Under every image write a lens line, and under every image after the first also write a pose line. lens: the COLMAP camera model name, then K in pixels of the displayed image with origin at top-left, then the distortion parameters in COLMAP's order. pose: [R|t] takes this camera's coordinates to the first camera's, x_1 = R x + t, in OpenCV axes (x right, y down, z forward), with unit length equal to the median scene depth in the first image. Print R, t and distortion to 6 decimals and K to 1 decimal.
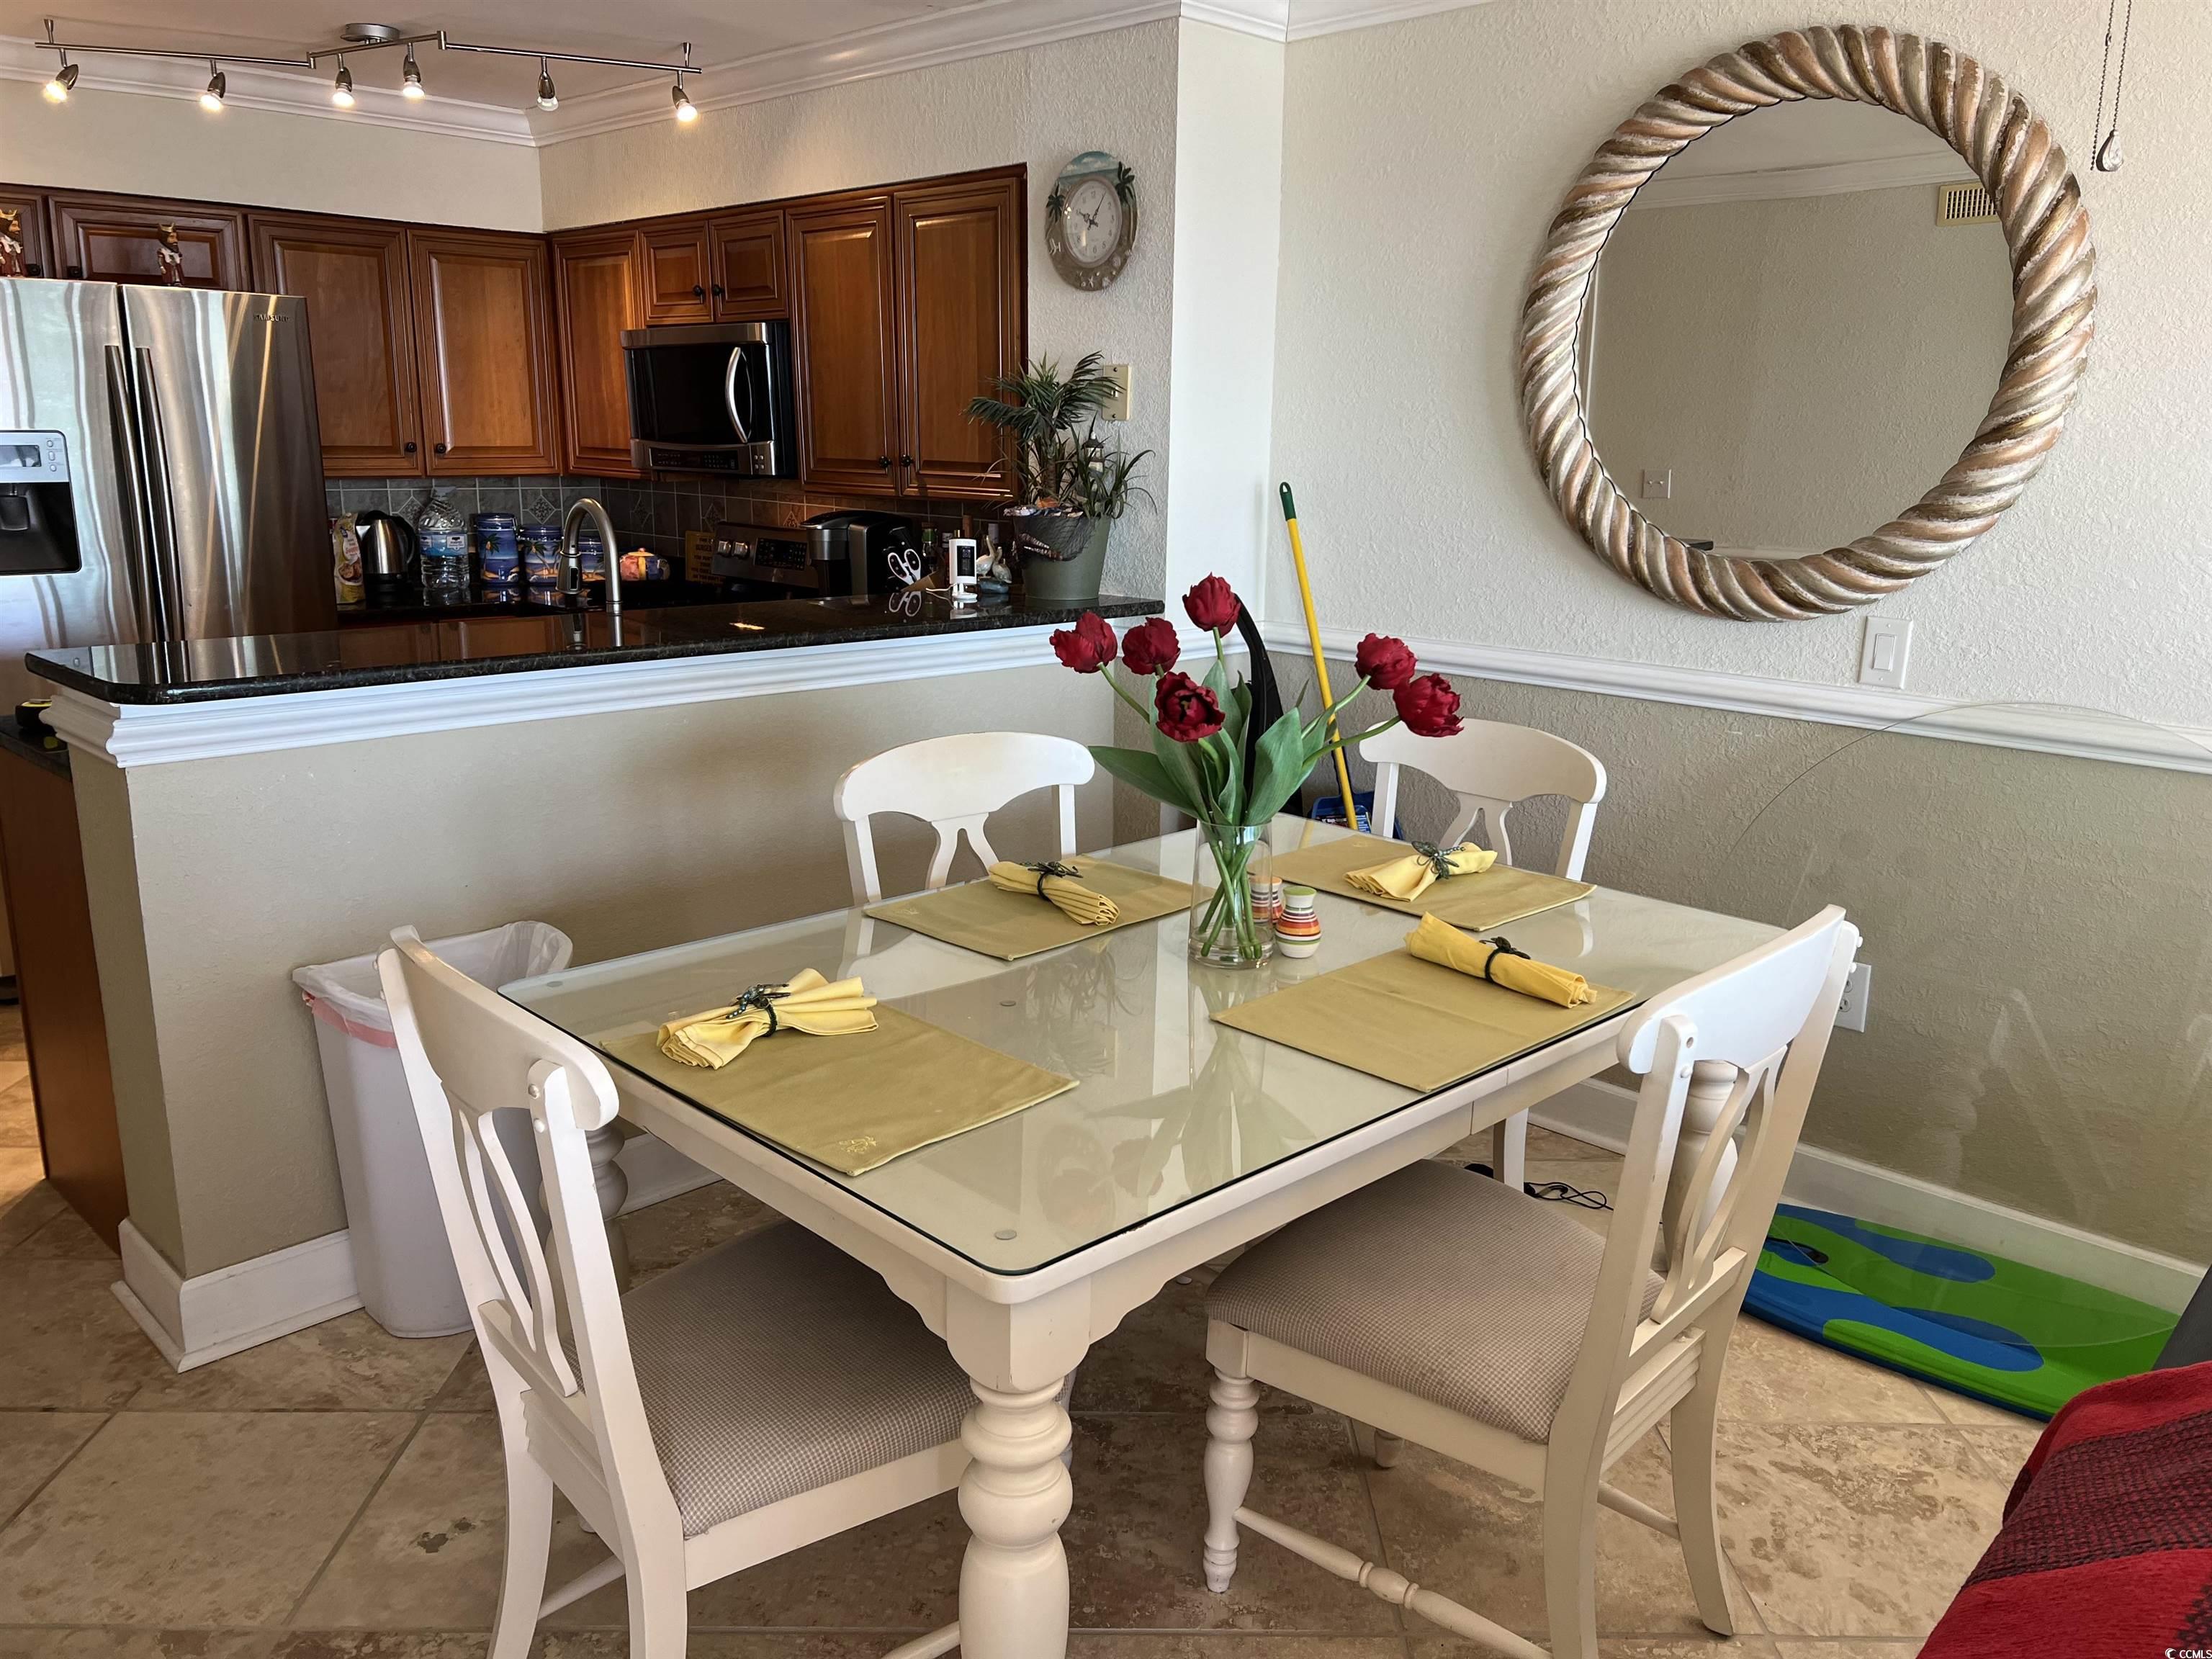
lens RADIAL K [[1657.3, 0, 1114.5], [0, 1657.3, 819.3], [0, 0, 1]] dist [0.039775, -0.043245]
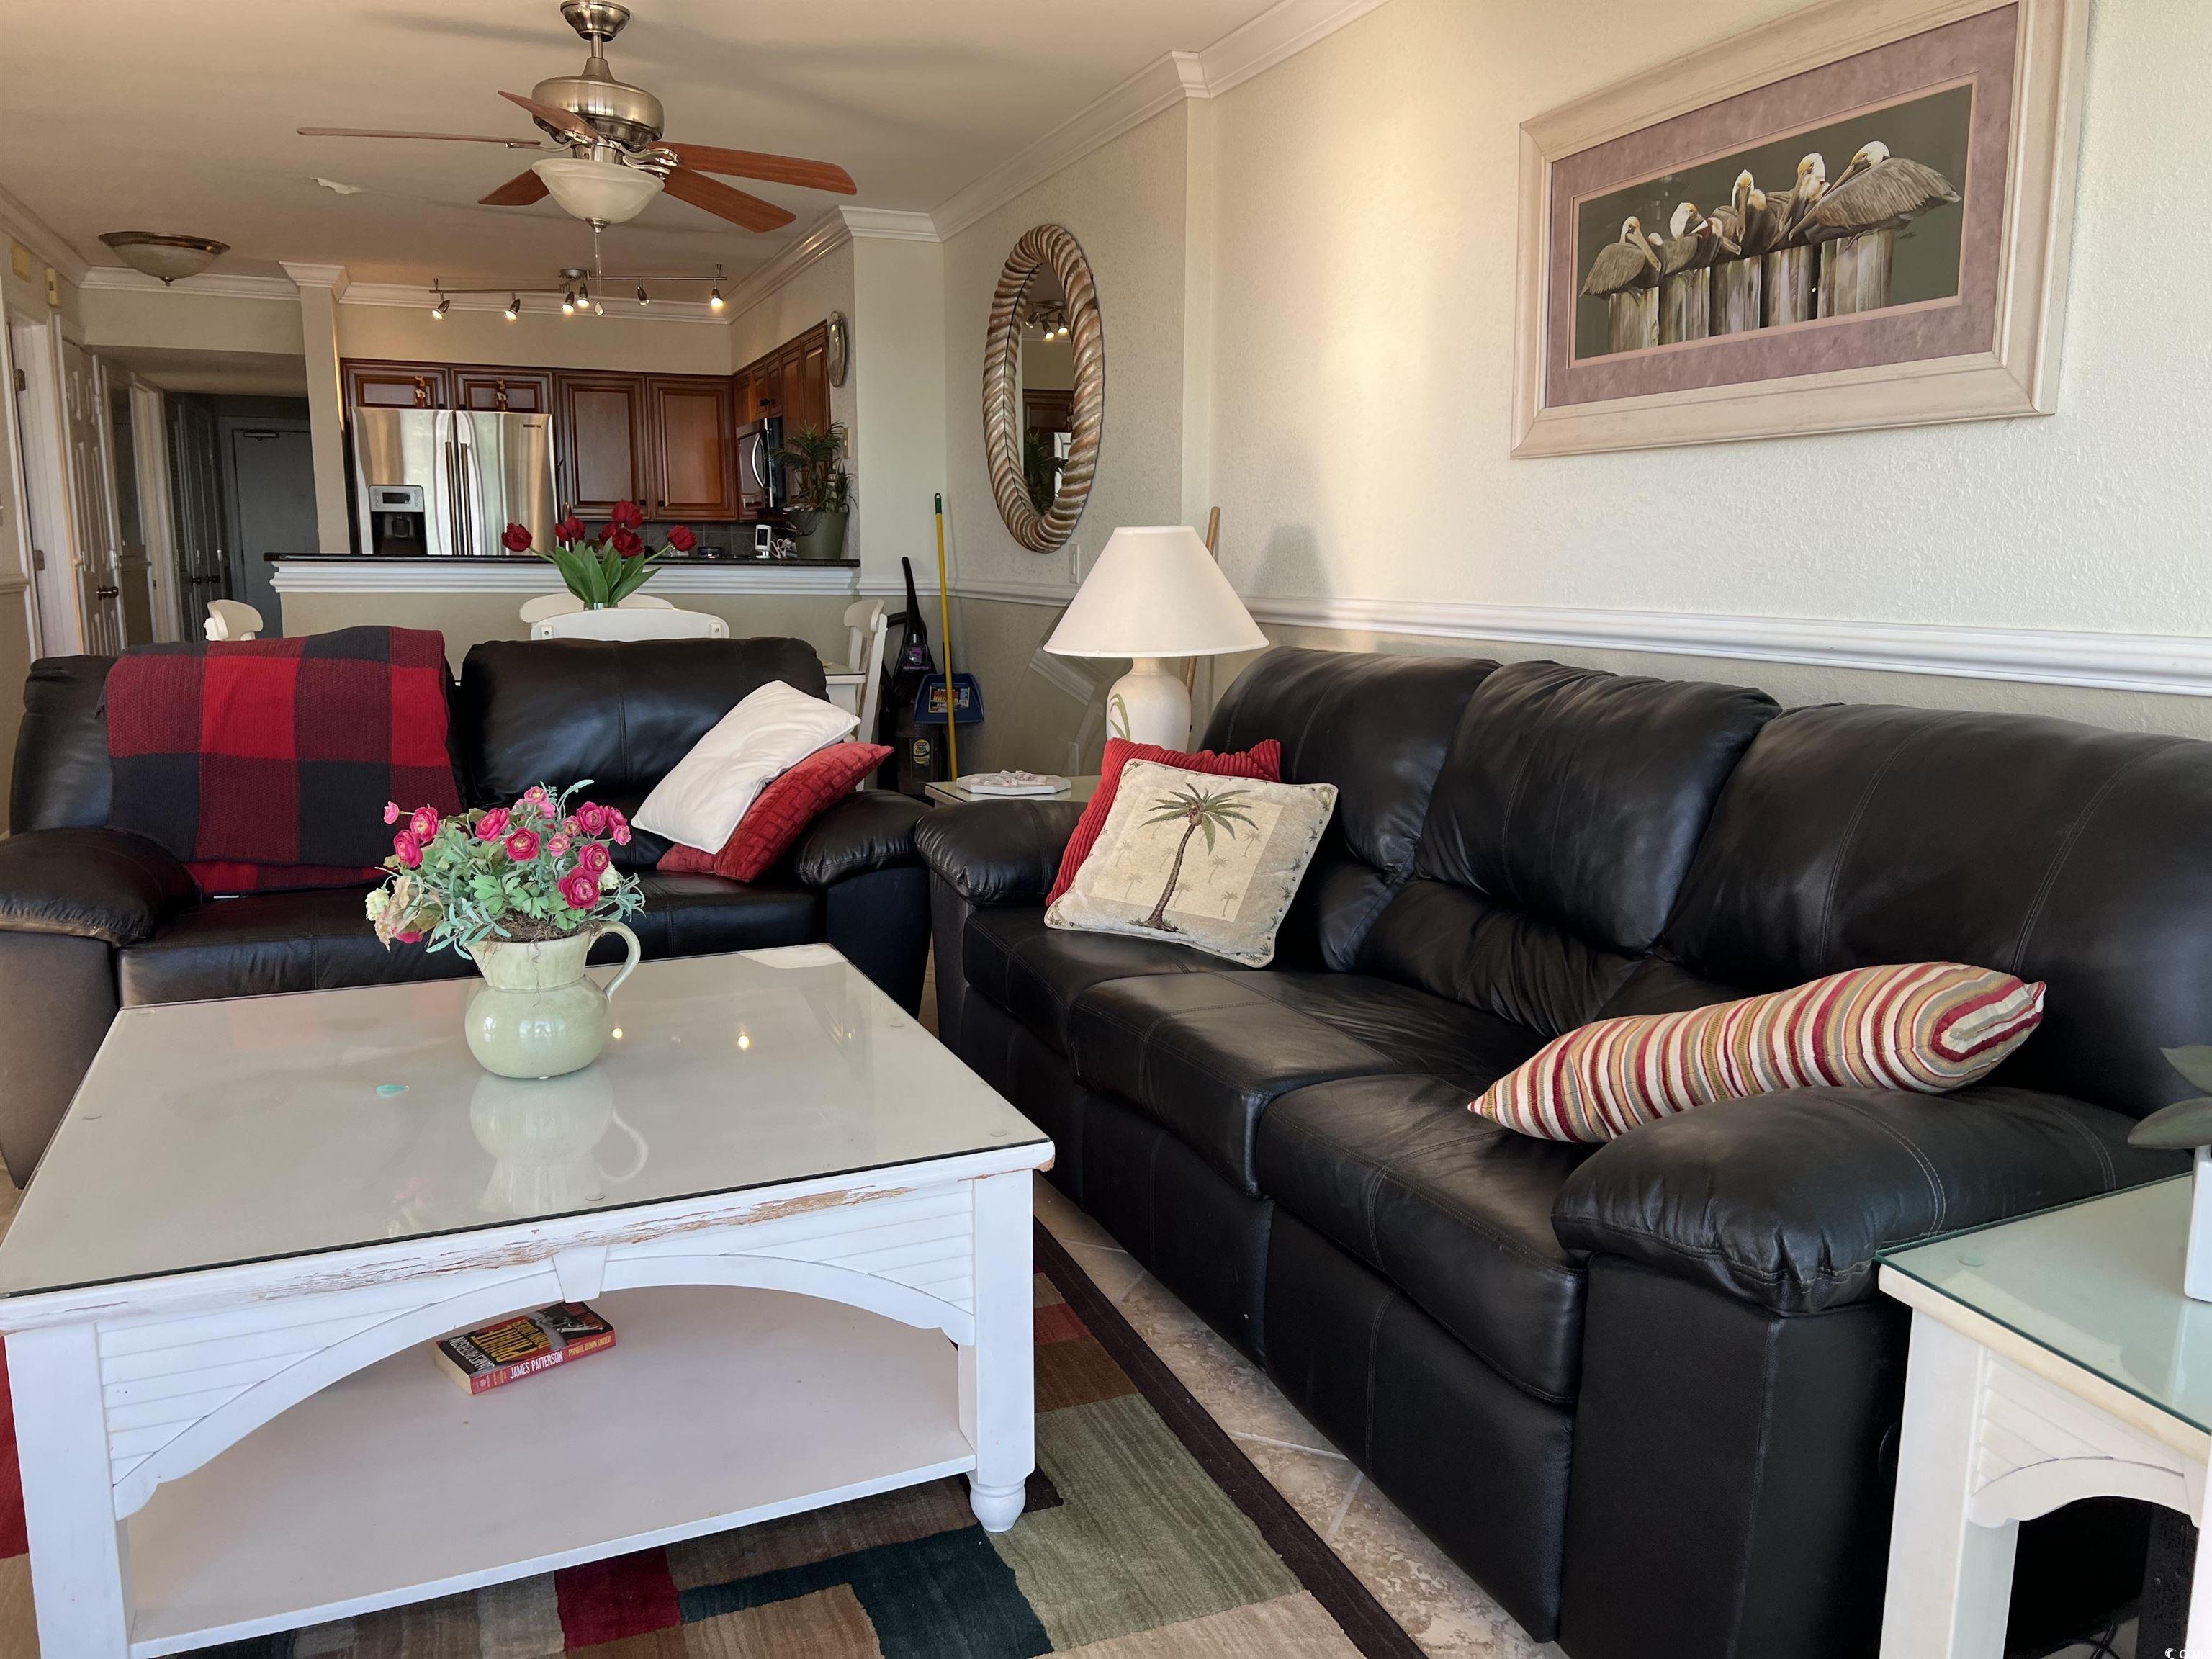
lens RADIAL K [[1657.3, 0, 1119.7], [0, 1657.3, 837.6], [0, 0, 1]] dist [0.039775, -0.043245]
pose [[0.918268, 0.056697, -0.391880, 0.865909], [-0.083595, 0.995147, -0.051904, 0.200374], [0.387036, 0.080421, 0.918551, -0.419928]]
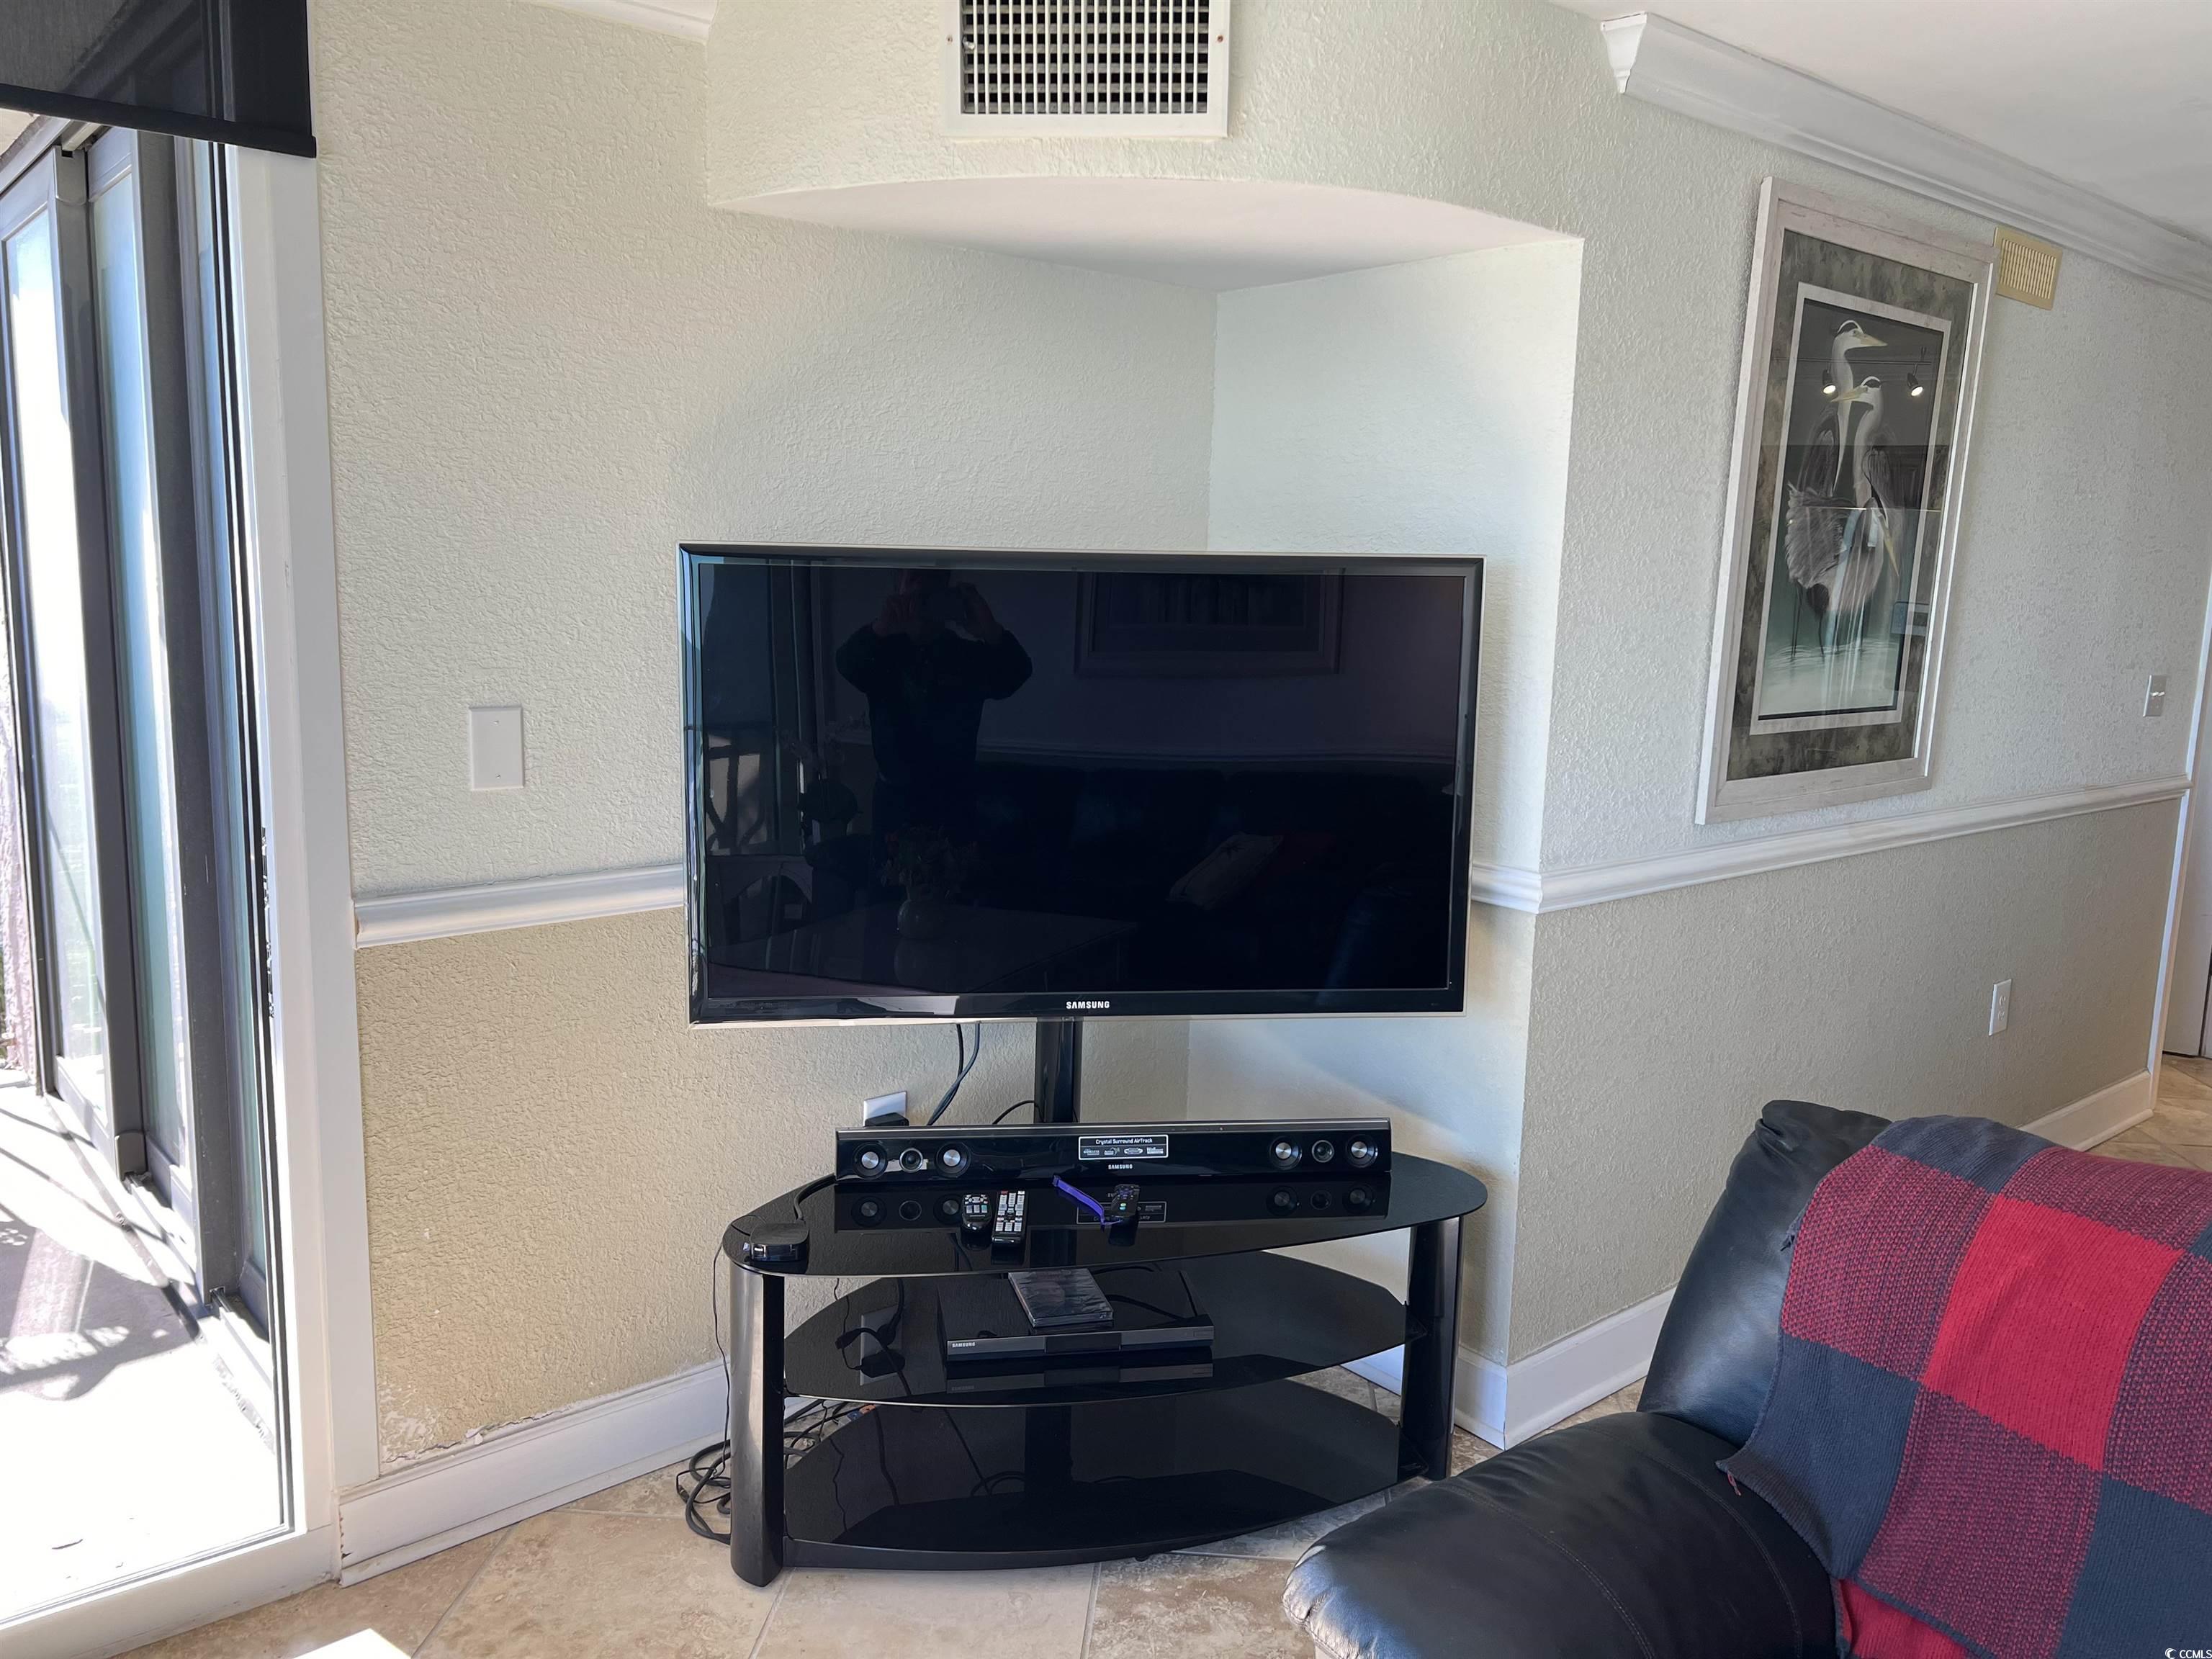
lens RADIAL K [[1657.3, 0, 1120.3], [0, 1657.3, 819.7], [0, 0, 1]] dist [0.039775, -0.043245]
pose [[-0.091164, 0.130939, -0.987190, 0.558000], [-0.259511, 0.953942, 0.150494, 0.016673], [0.961428, 0.269906, -0.052985, -0.071864]]
